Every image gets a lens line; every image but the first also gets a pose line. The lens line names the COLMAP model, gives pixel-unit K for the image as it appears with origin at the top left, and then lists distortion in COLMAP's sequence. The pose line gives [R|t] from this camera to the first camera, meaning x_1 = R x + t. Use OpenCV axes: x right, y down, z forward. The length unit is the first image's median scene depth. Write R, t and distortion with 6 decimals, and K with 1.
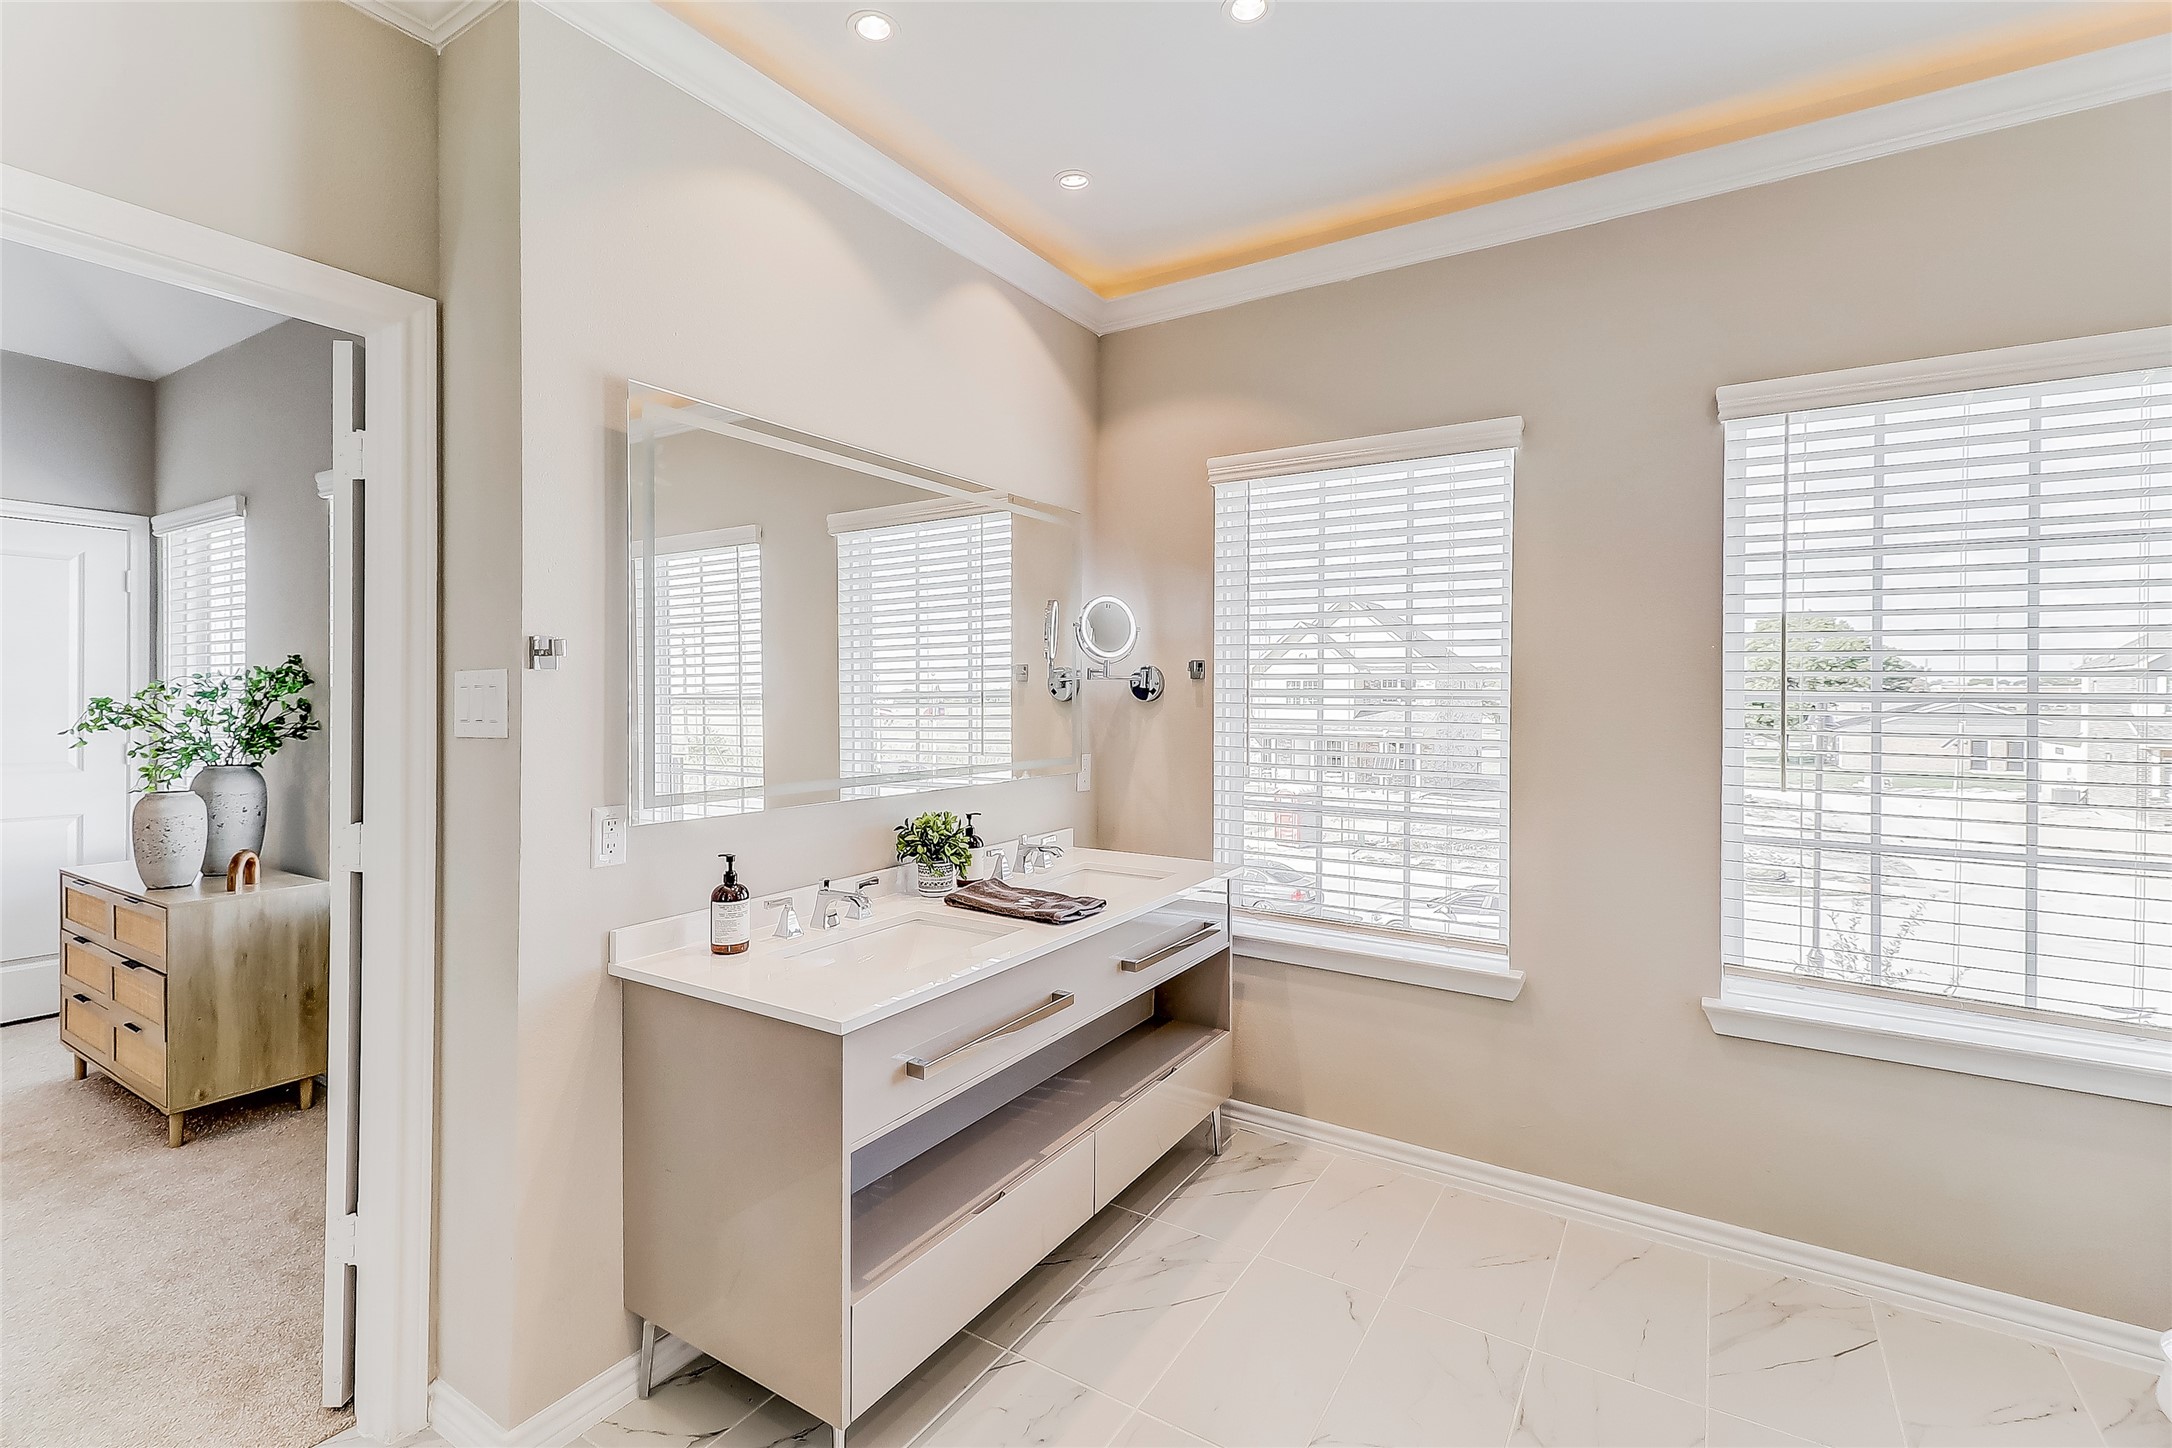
lens RADIAL K [[975.5, 0, 1087.6], [0, 975.5, 707.2], [0, 0, 1]] dist [0.024493, -0.000062]
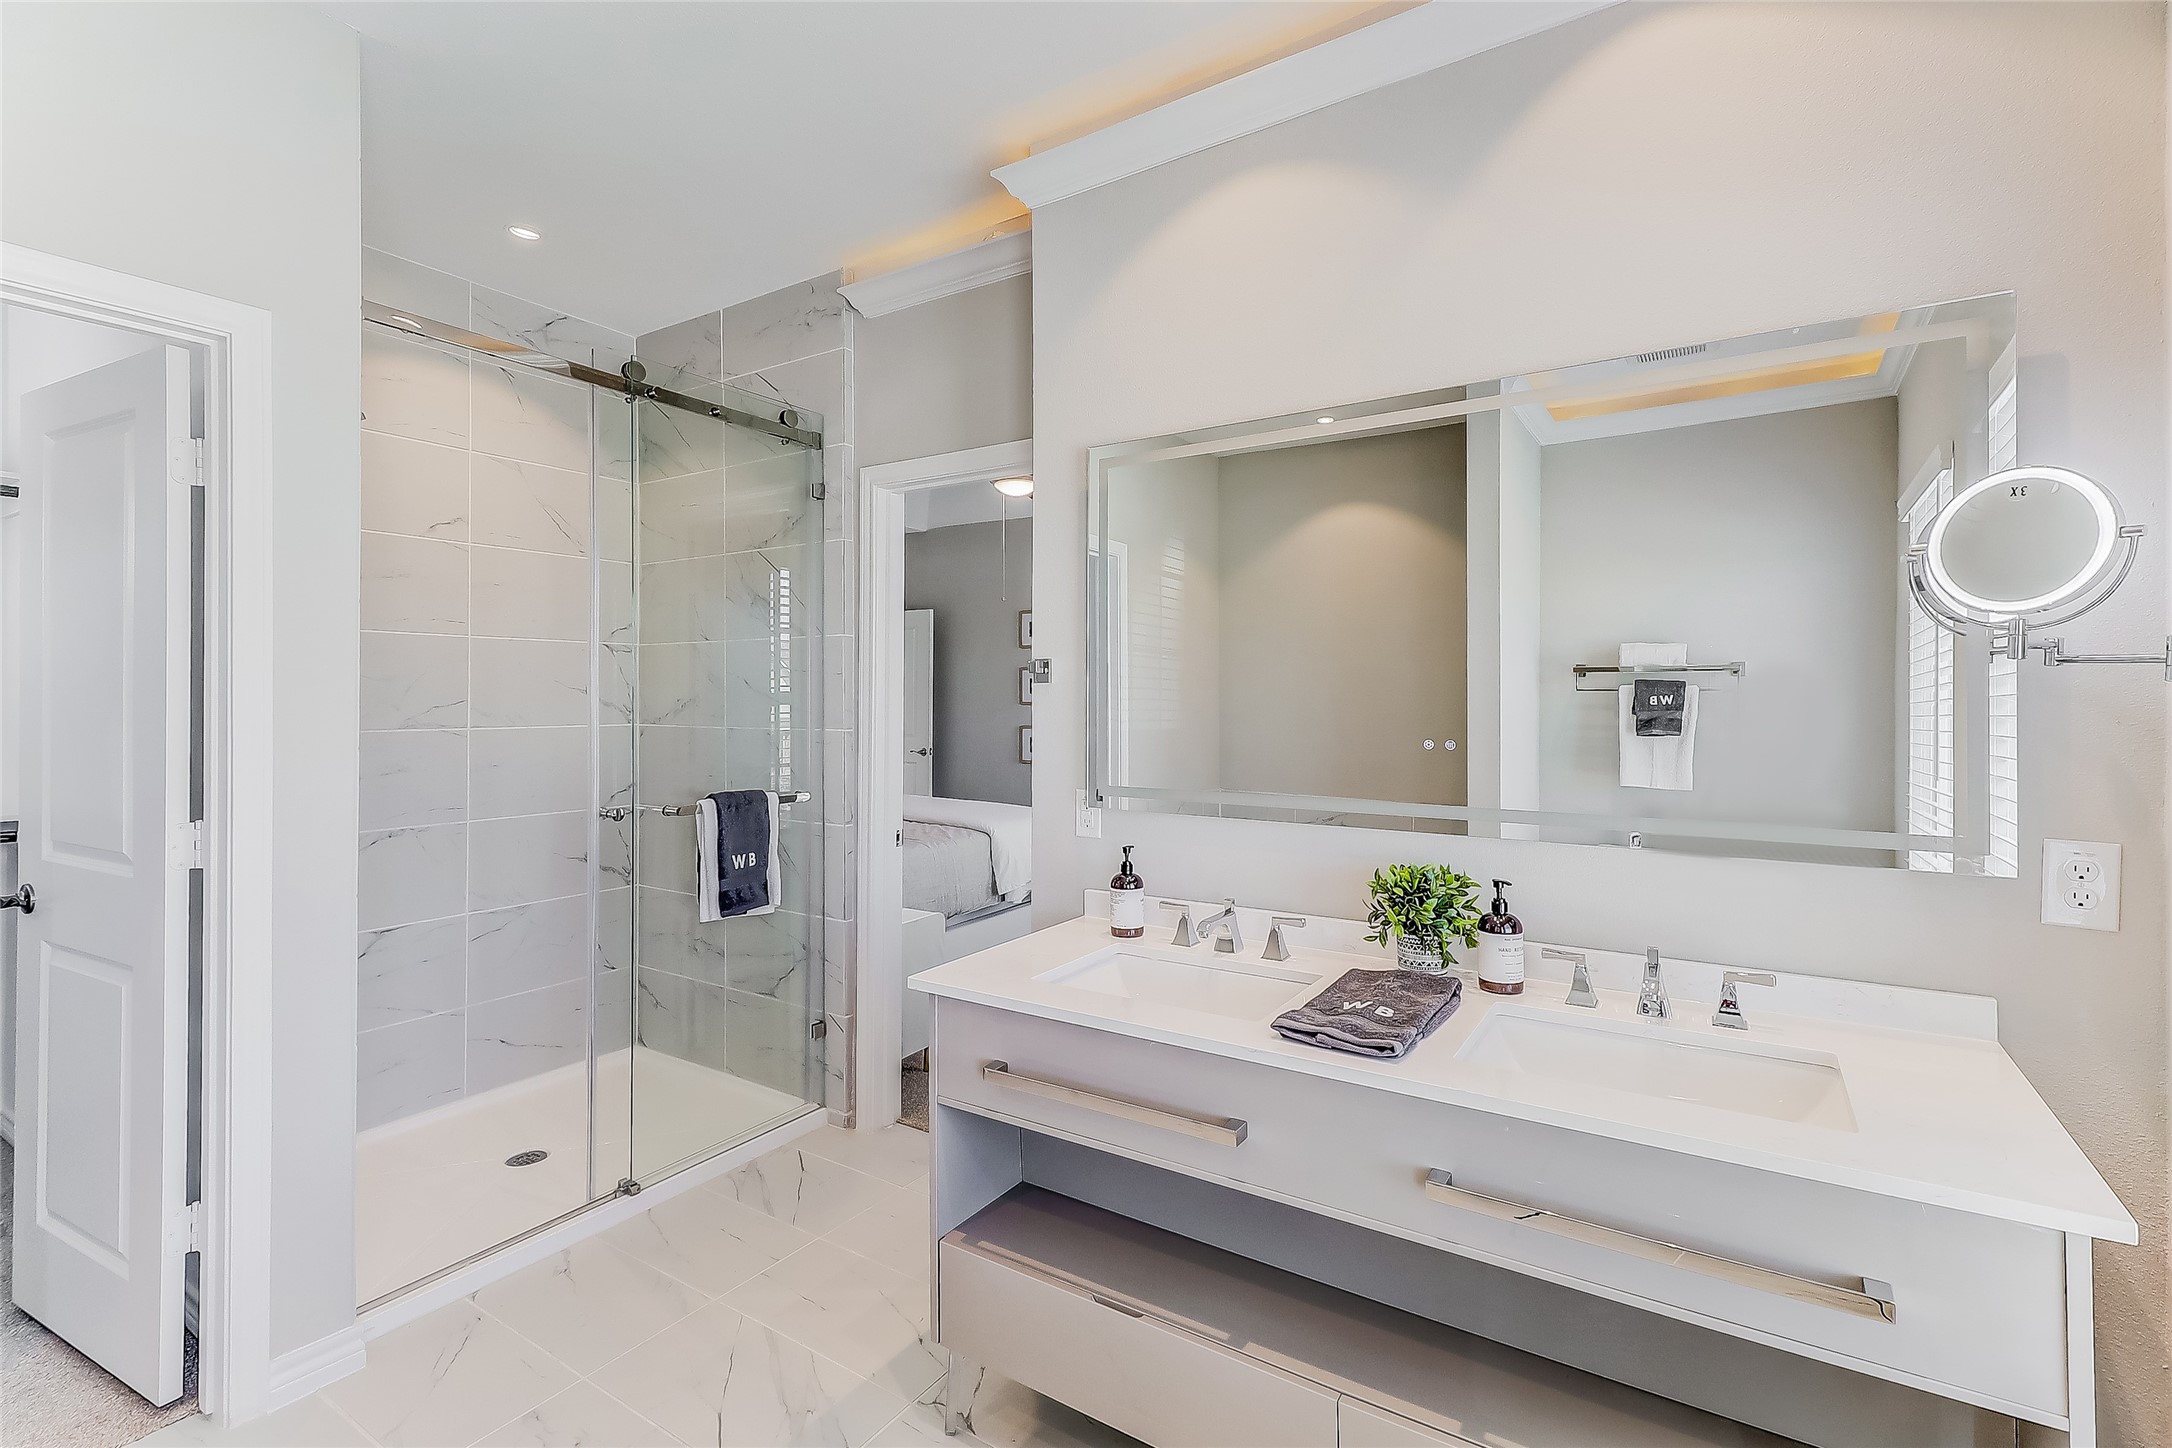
lens RADIAL K [[975.5, 0, 1089.8], [0, 975.5, 707.1], [0, 0, 1]] dist [0.024493, -0.000062]
pose [[-0.014651, 0.011089, -0.999831, 0.666385], [-0.006230, 0.999918, 0.011182, -0.016840], [0.999873, 0.006393, -0.014581, 0.889363]]
